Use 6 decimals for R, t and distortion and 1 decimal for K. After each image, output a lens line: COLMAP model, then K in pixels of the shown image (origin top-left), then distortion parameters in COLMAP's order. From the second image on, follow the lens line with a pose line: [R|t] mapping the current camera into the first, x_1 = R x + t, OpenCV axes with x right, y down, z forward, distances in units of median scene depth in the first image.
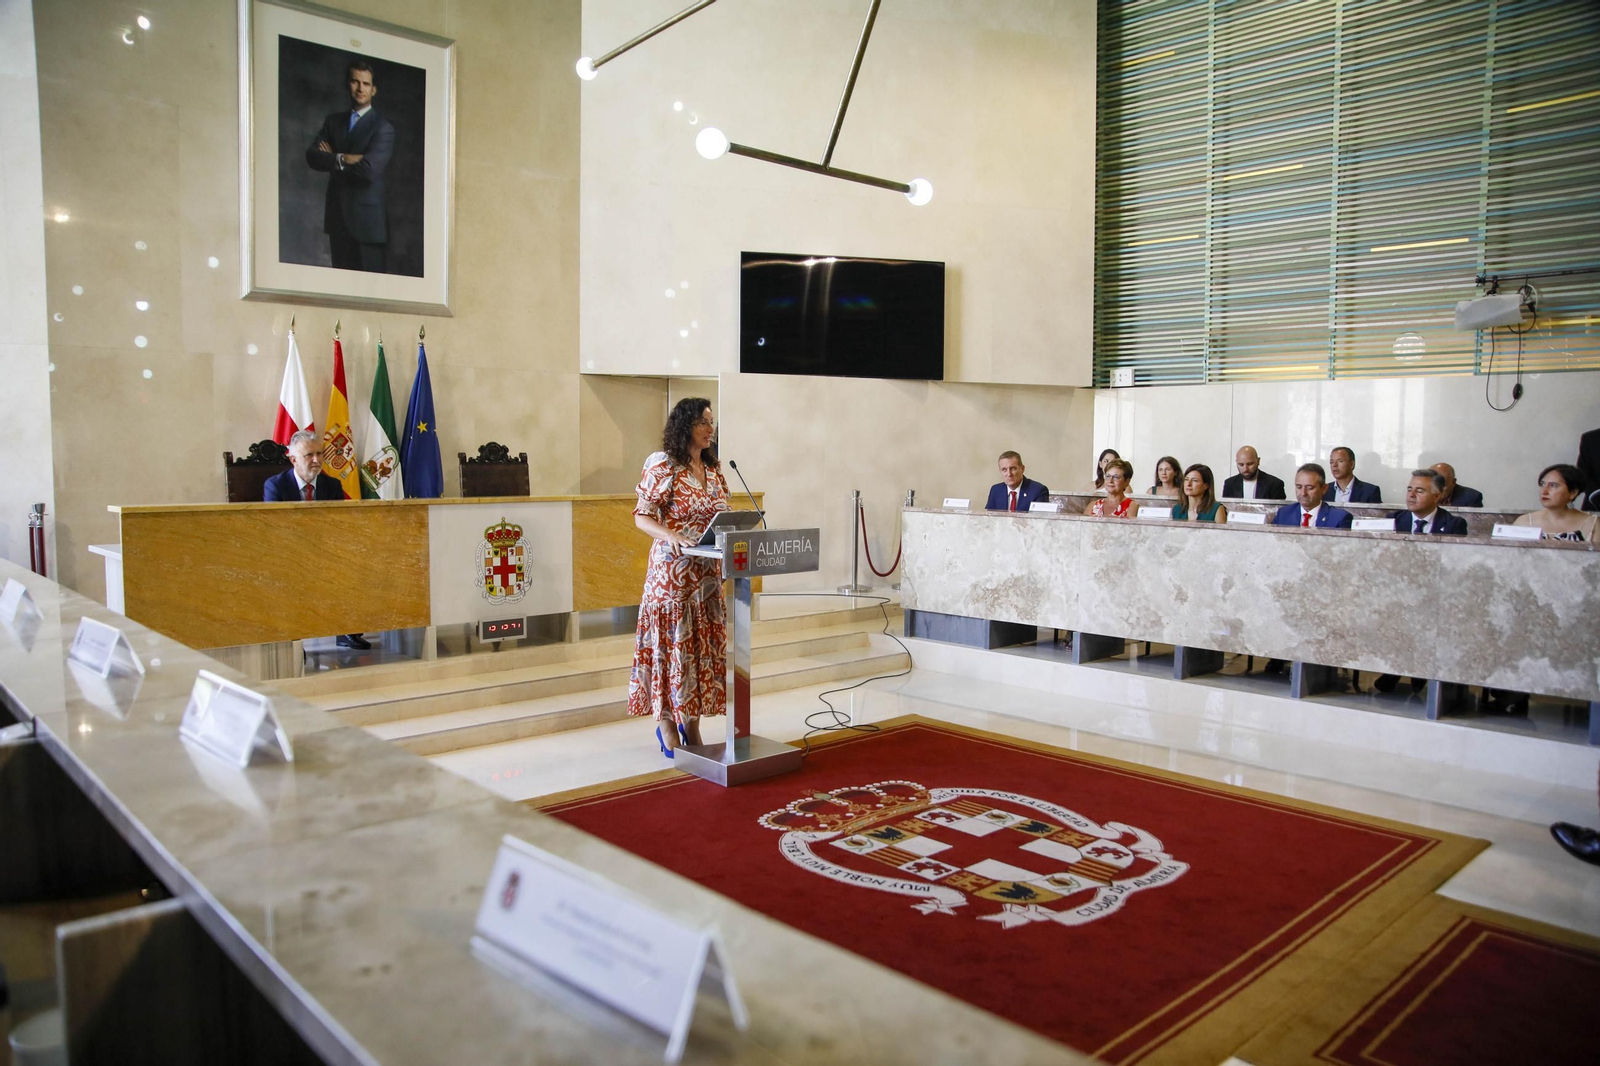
lens RADIAL K [[1110.7, 0, 791.7], [0, 1110.7, 538.0], [0, 0, 1]] dist [-0.126675, 0.092532]
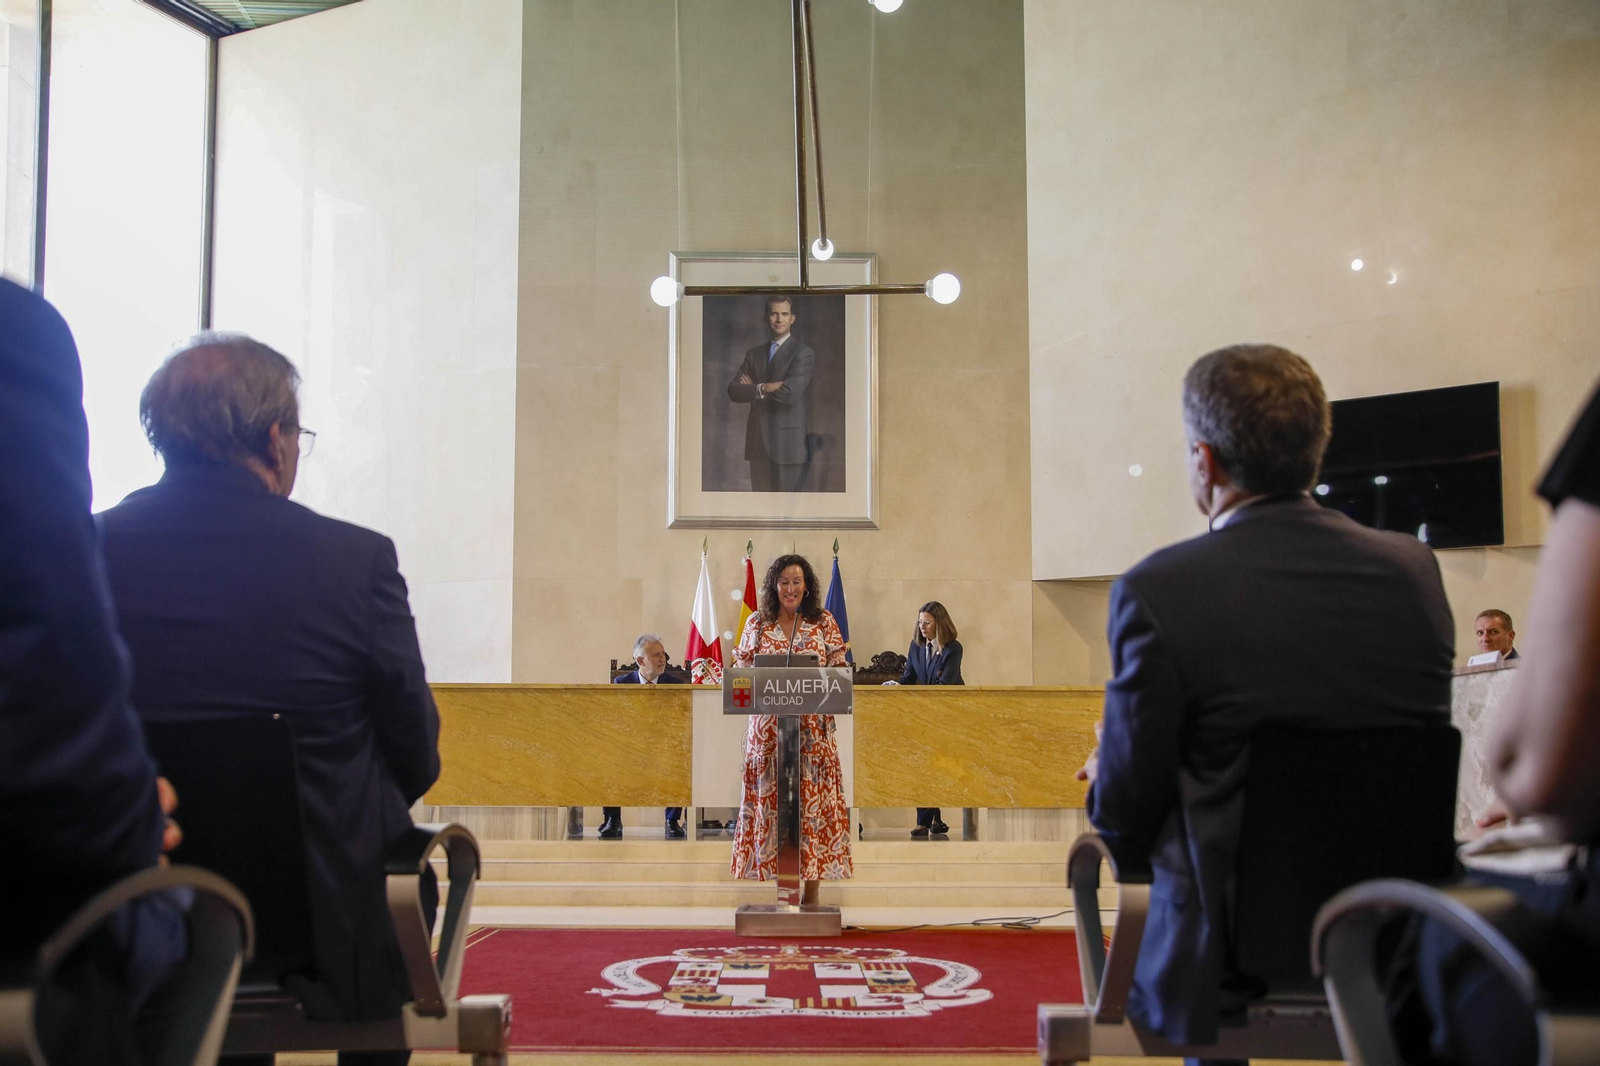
lens RADIAL K [[1367.9, 0, 799.8], [0, 1367.9, 679.6], [0, 0, 1]] dist [-0.041418, 0.053883]
pose [[0.740006, -0.050362, -0.670712, 0.490877], [-0.045987, 0.991071, -0.125155, 0.094185], [0.671026, 0.123460, 0.731083, 0.090452]]
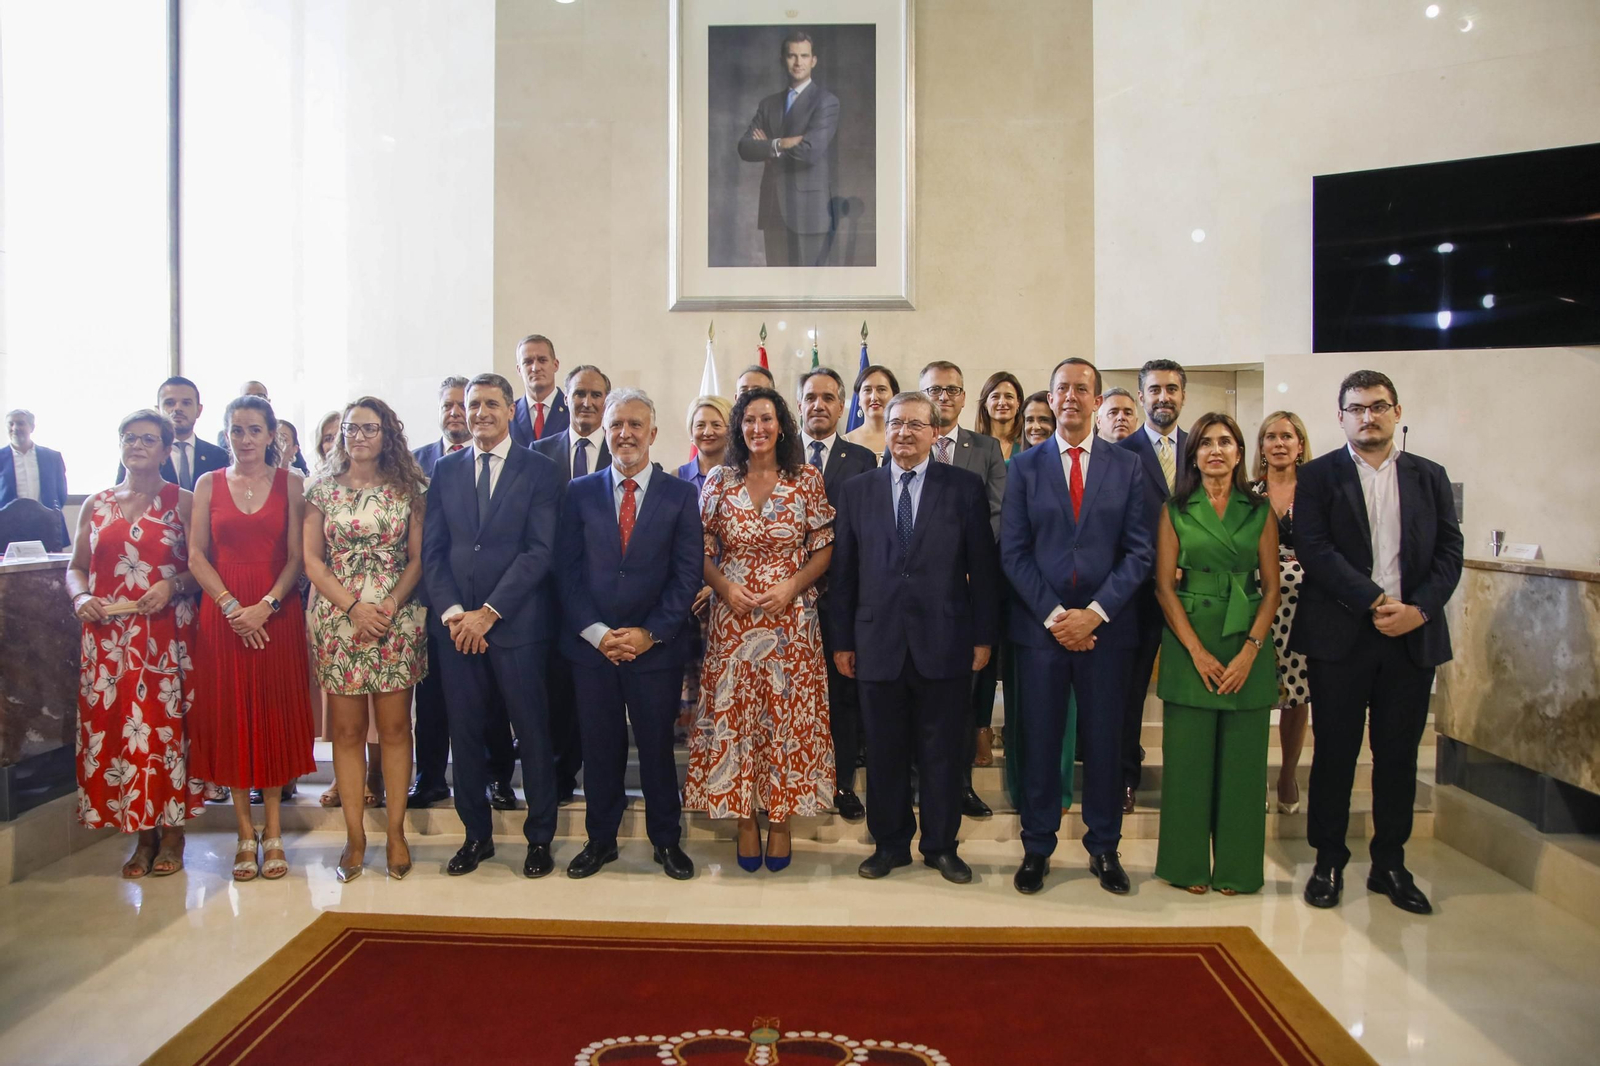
lens RADIAL K [[1183.3, 0, 800.0], [0, 1183.3, 533.0], [0, 0, 1]] dist [-0.129539, 0.113301]
pose [[0.712130, 0.019642, -0.701773, 0.283269], [-0.047490, 0.998667, -0.020240, -0.012058], [0.700440, 0.047740, 0.712113, 0.343550]]
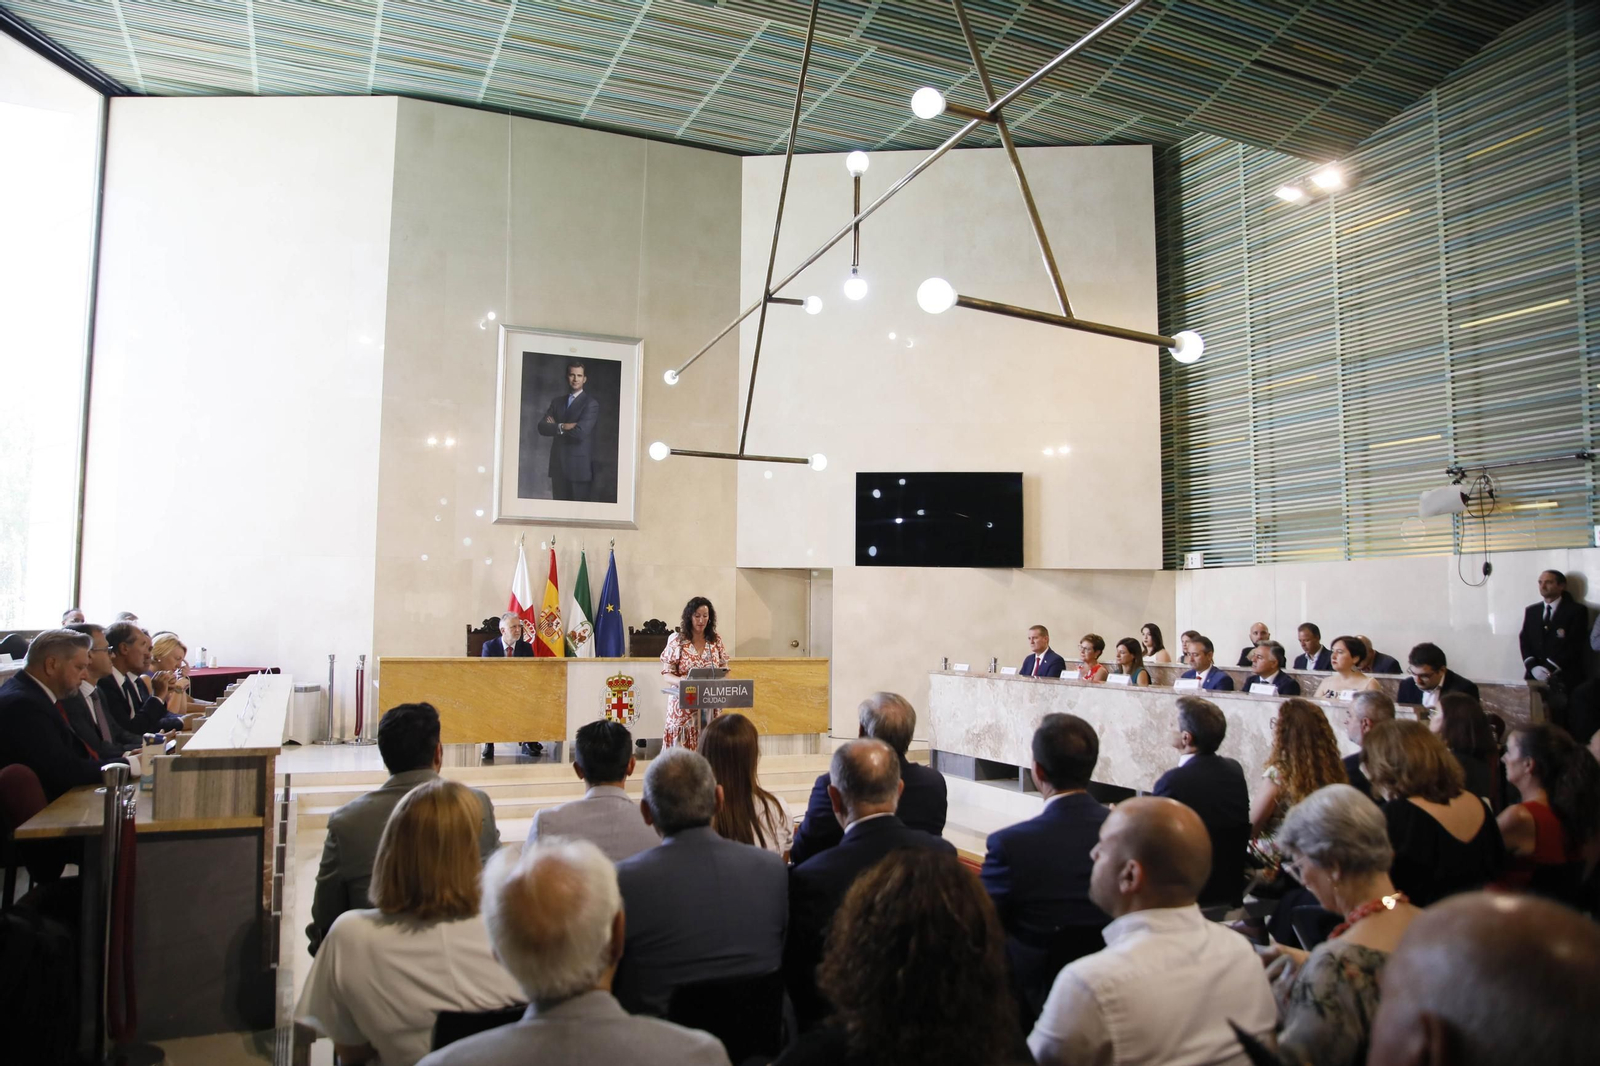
lens RADIAL K [[1110.1, 0, 786.6], [0, 1110.1, 532.2], [0, 0, 1]] dist [-0.125908, 0.087939]
pose [[0.943361, -0.024615, -0.330852, 0.378043], [-0.027392, 0.988060, -0.151614, 0.013725], [0.330634, 0.152089, 0.931424, -0.294191]]
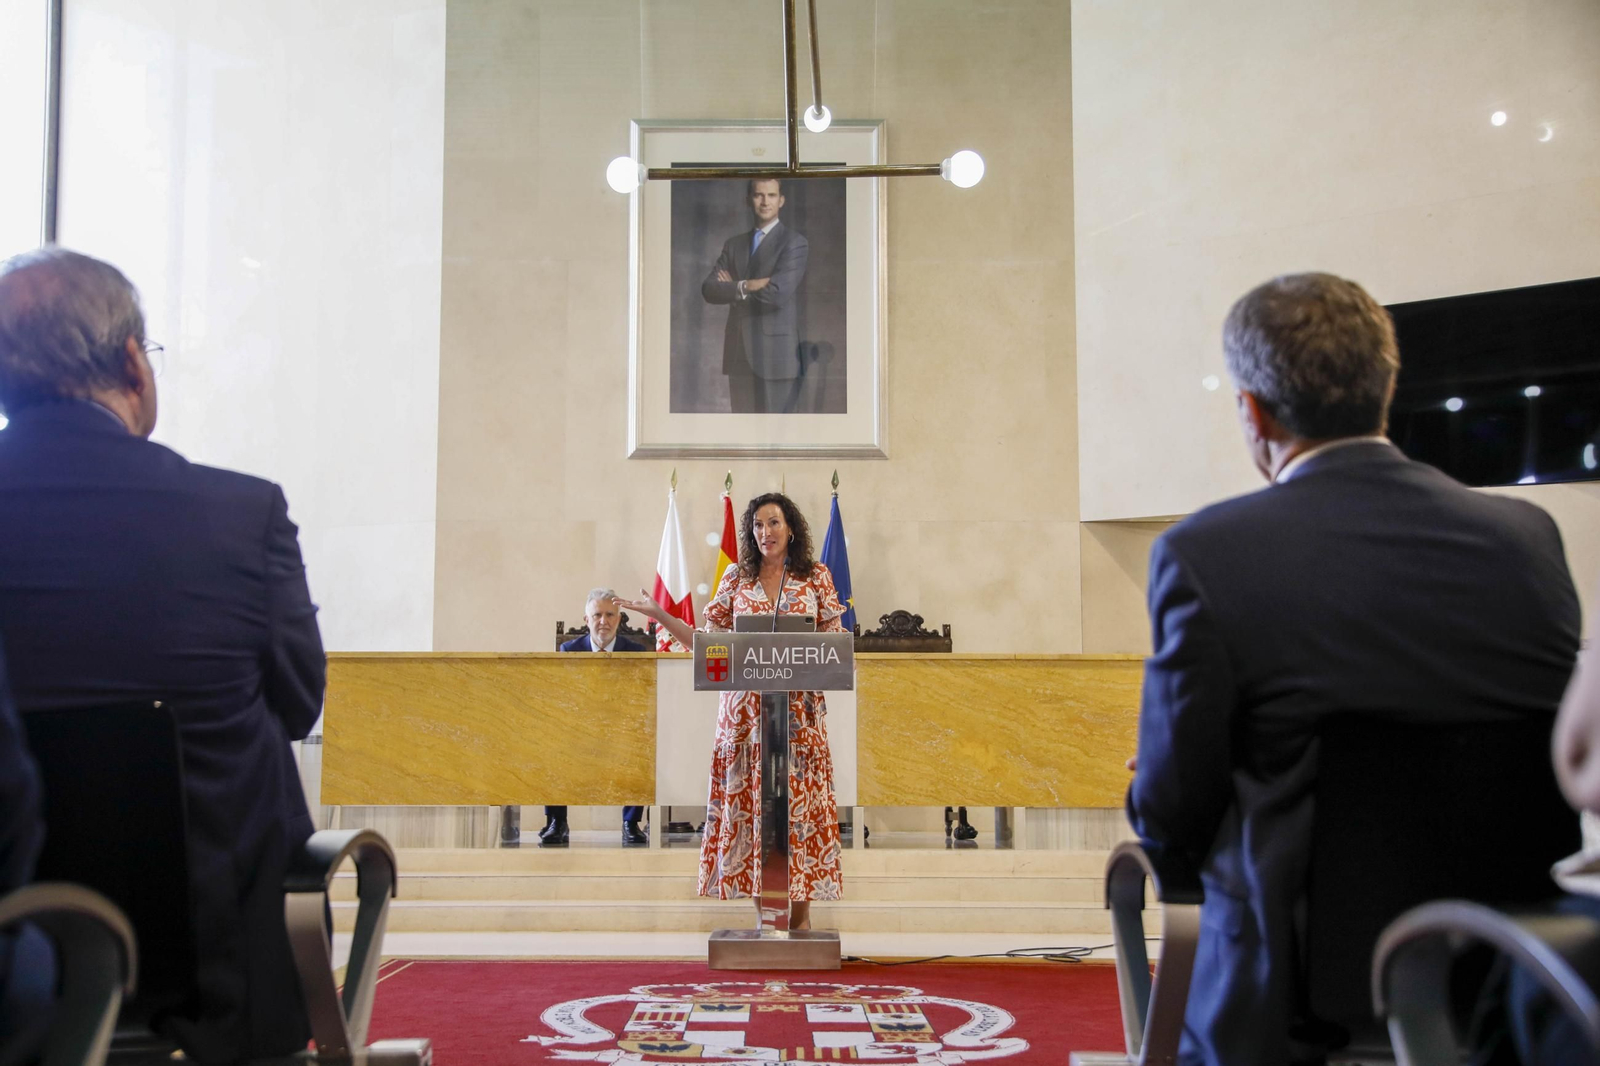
lens RADIAL K [[1717.8, 0, 765.6], [0, 1717.8, 540.4], [0, 0, 1]] dist [0.060177, 0.020425]
pose [[0.728776, -0.091421, -0.678622, 0.504161], [-0.047131, 0.982000, -0.182905, 0.093876], [0.683128, 0.165281, 0.711350, 0.079389]]
